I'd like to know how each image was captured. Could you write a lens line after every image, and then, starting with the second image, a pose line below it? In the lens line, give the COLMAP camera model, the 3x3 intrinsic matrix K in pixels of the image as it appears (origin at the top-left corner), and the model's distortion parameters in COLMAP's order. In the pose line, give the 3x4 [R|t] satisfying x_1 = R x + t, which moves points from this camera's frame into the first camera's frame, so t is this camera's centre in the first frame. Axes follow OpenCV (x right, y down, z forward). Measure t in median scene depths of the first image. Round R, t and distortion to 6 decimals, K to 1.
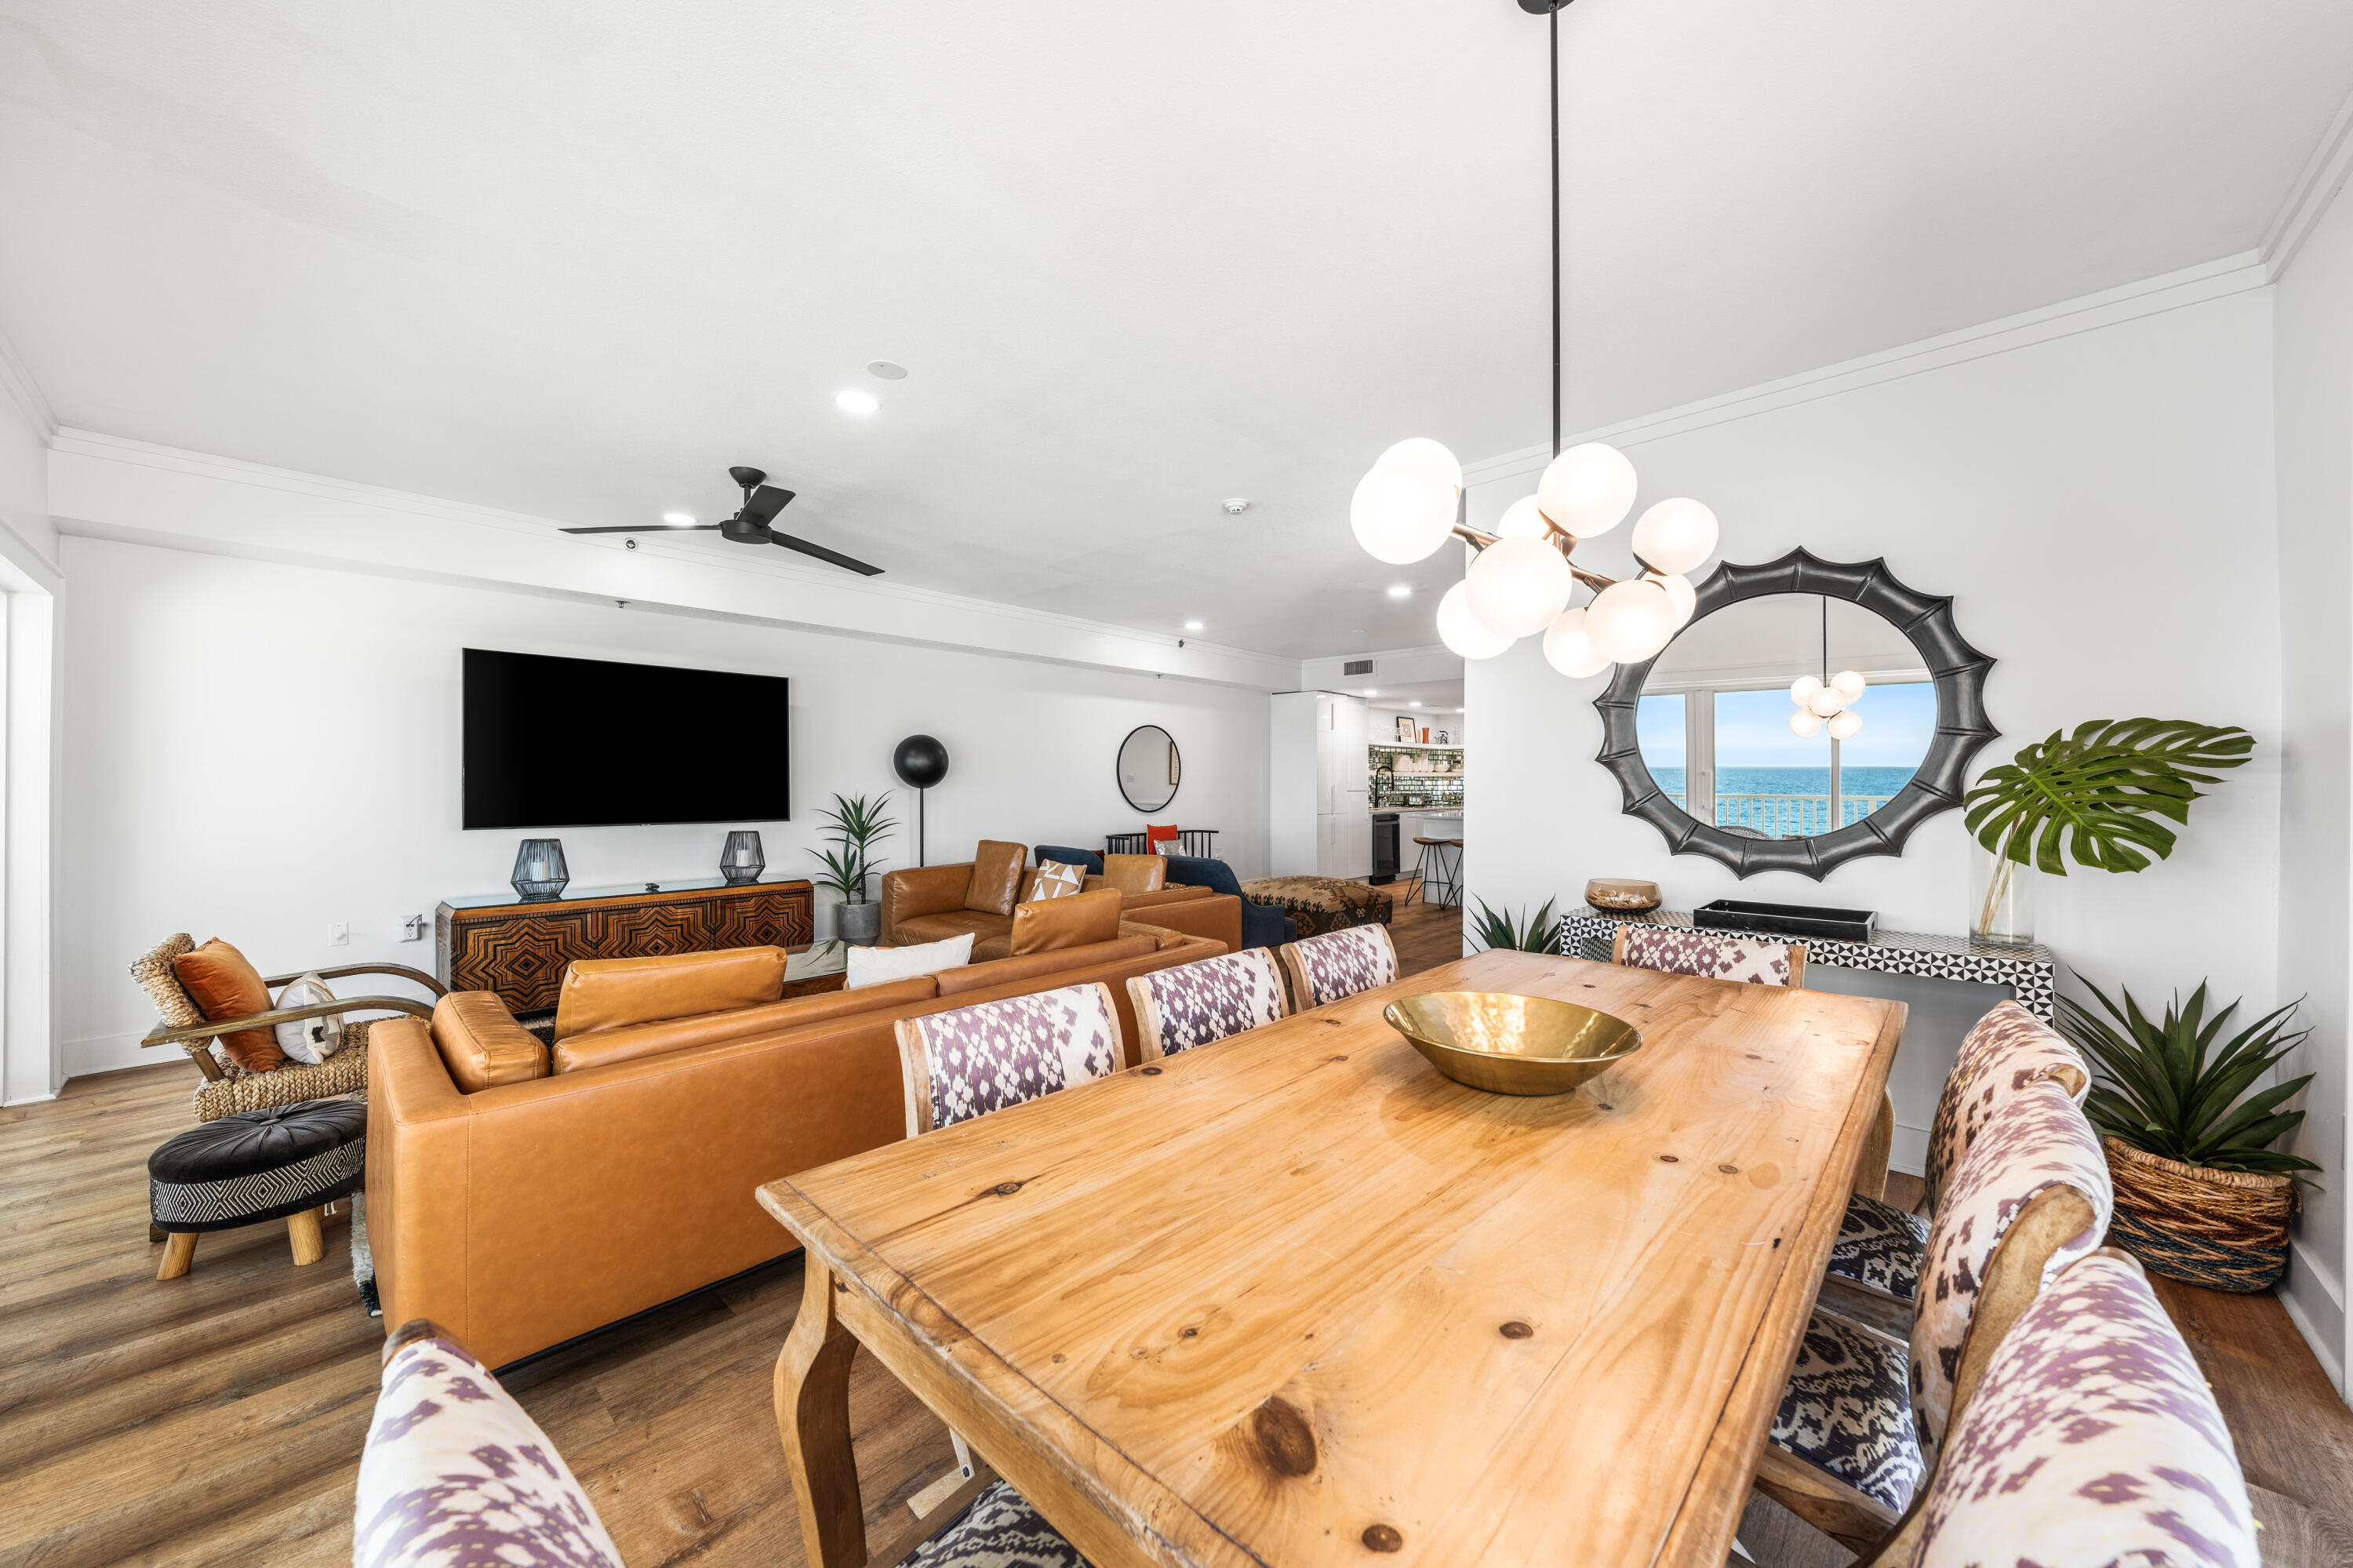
lens RADIAL K [[868.9, 0, 1181.1], [0, 868.9, 776.3], [0, 0, 1]] dist [-0.001935, -0.000258]
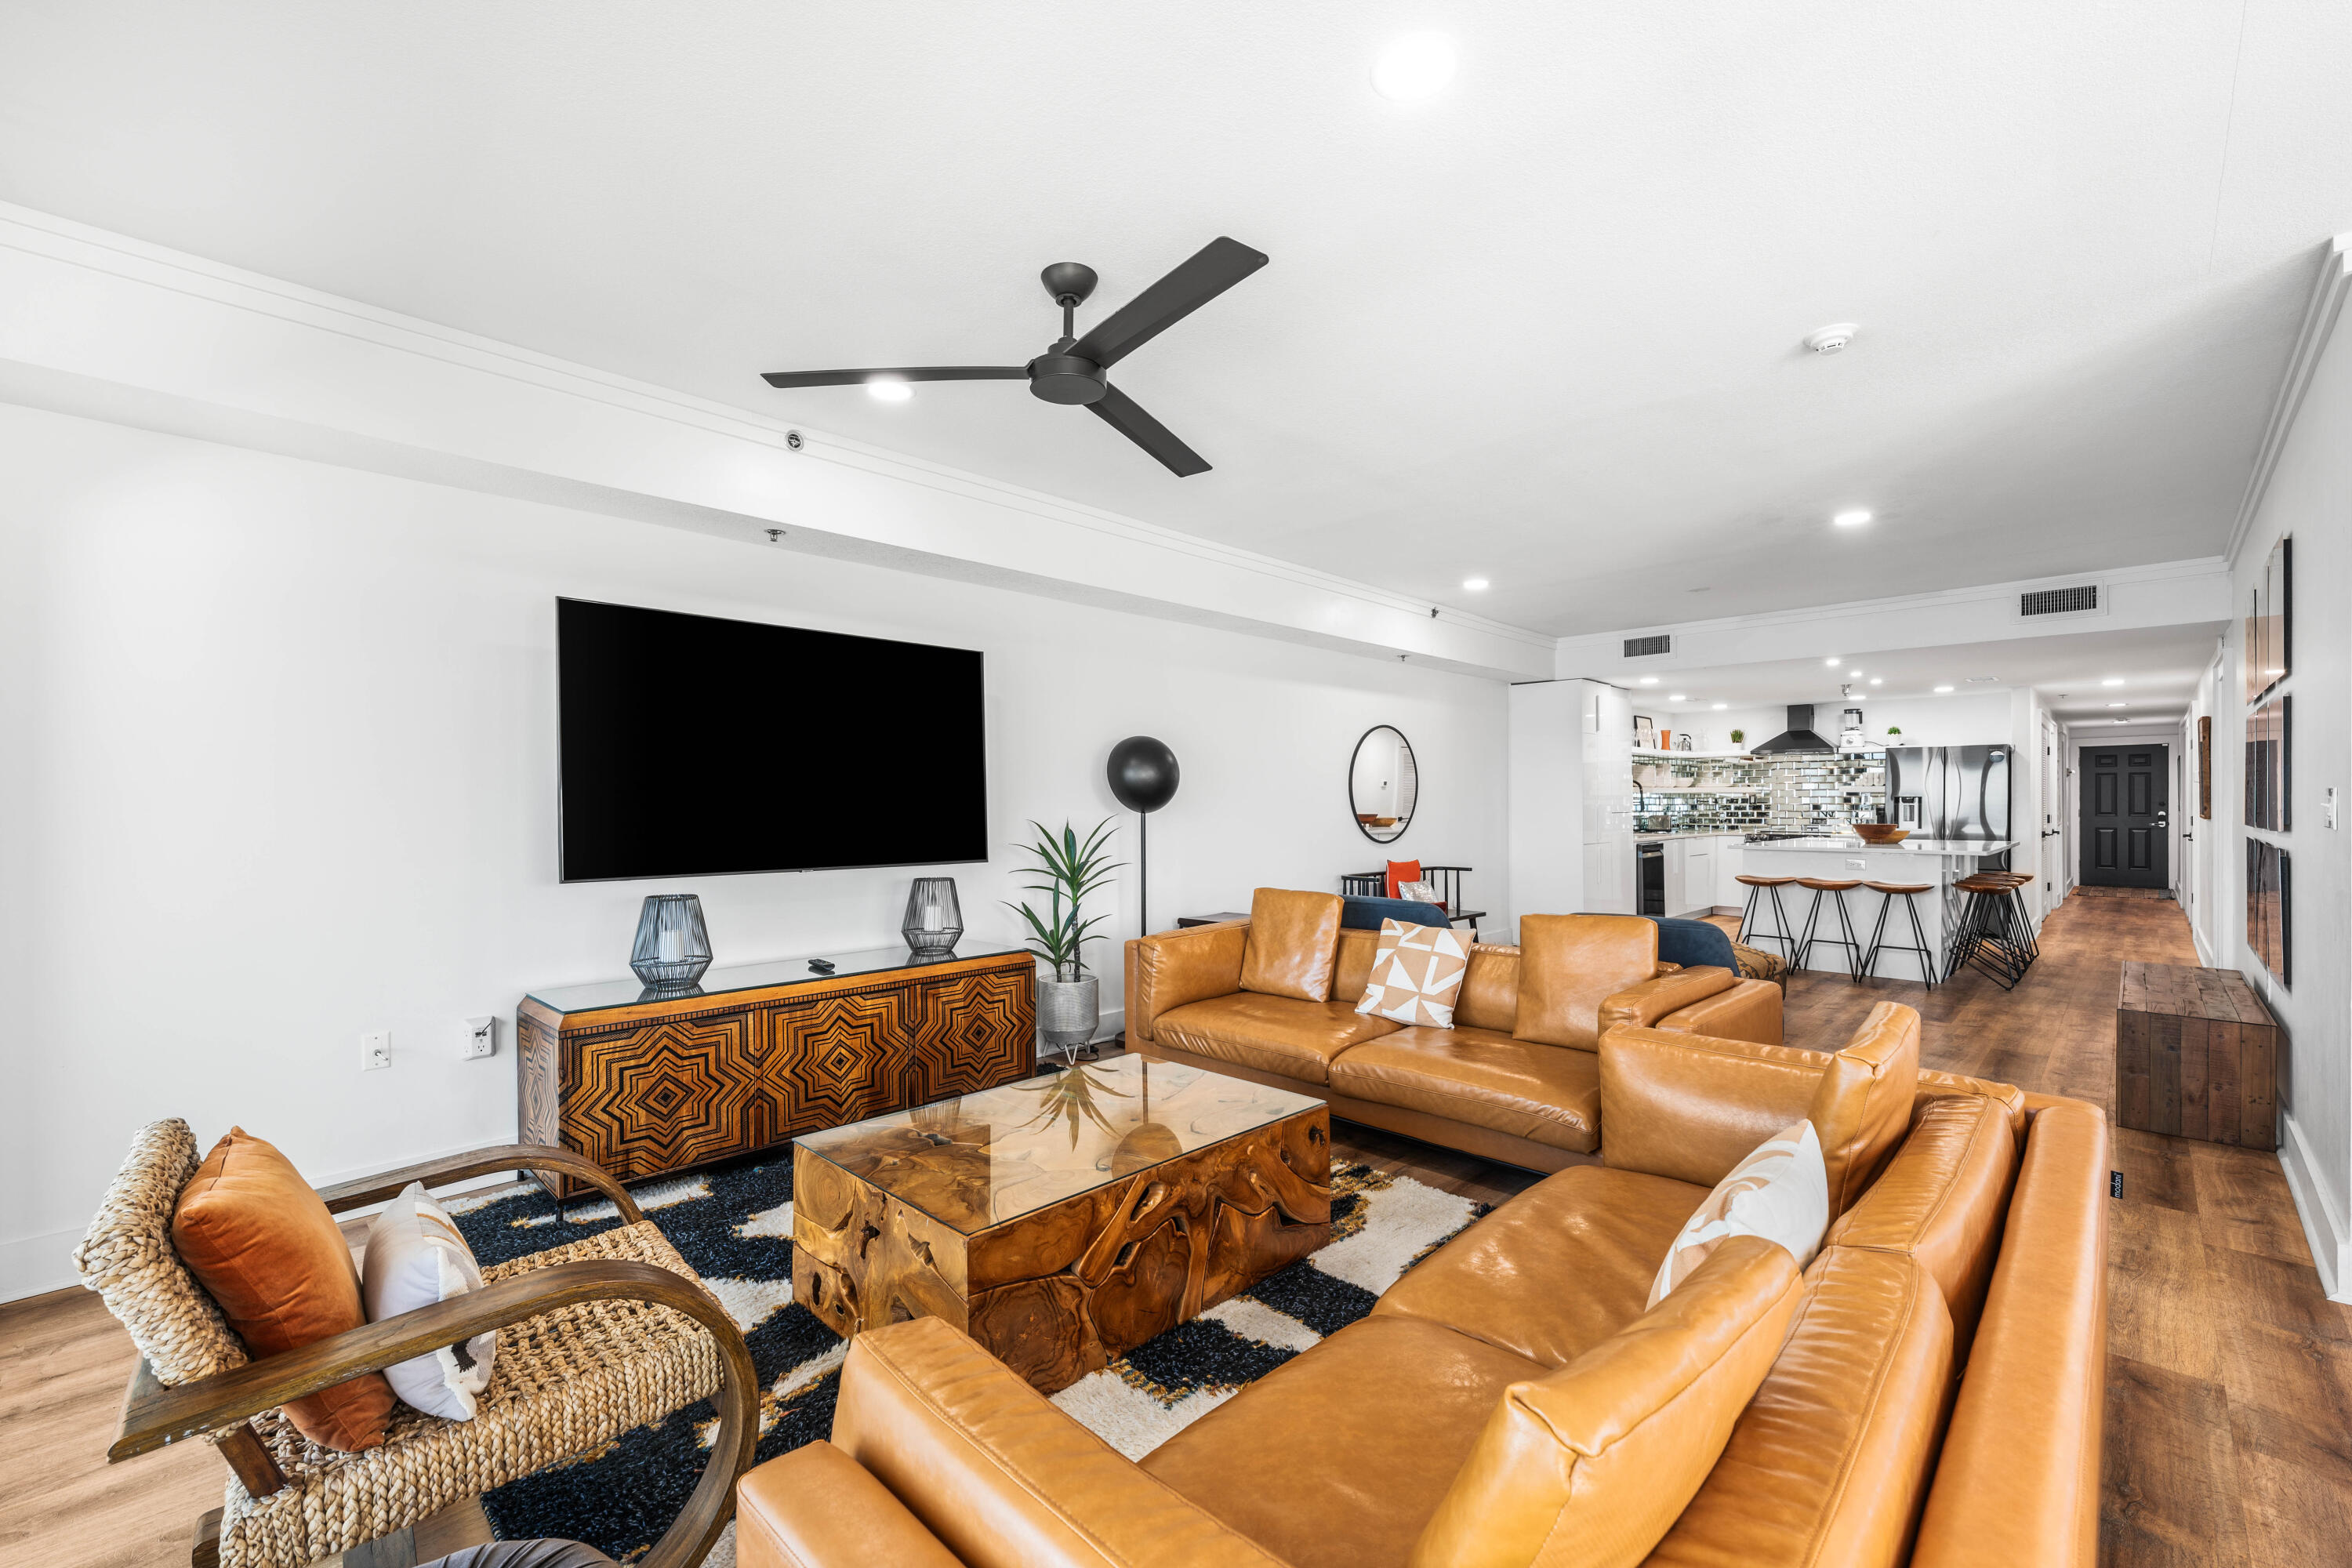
lens RADIAL K [[995.0, 0, 1170.9], [0, 995.0, 793.6], [0, 0, 1]] dist [-0.001070, 0.000072]
pose [[0.999473, -0.006949, -0.031710, -0.320465], [0.006839, 0.999970, -0.003582, 0.001947], [0.031734, 0.003363, 0.999491, 0.256294]]
